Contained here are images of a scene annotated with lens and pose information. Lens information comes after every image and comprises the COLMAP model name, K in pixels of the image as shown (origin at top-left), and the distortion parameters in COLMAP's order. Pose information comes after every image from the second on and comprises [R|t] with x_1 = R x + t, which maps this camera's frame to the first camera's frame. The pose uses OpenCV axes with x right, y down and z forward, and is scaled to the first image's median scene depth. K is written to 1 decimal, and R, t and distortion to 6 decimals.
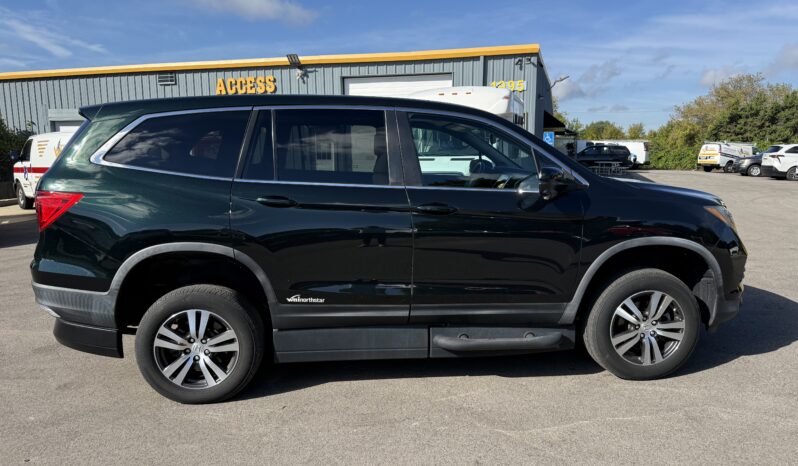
lens RADIAL K [[573.6, 0, 399.7], [0, 573.6, 228.3], [0, 0, 1]] dist [0.047528, -0.059157]
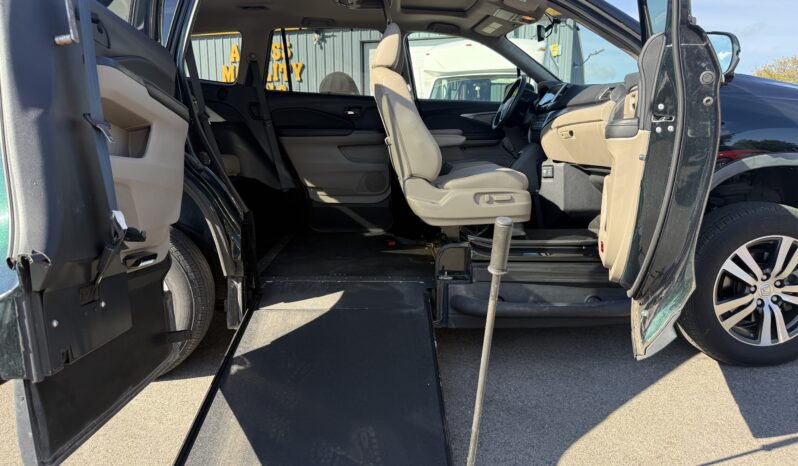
lens RADIAL K [[569.5, 0, 398.7], [0, 569.5, 234.2], [0, 0, 1]] dist [0.020615, -0.012836]
pose [[0.998947, 0.014662, -0.043478, 0.020720], [-0.013328, 0.999436, 0.030811, 0.087118], [0.043906, -0.030199, 0.998579, 0.297333]]
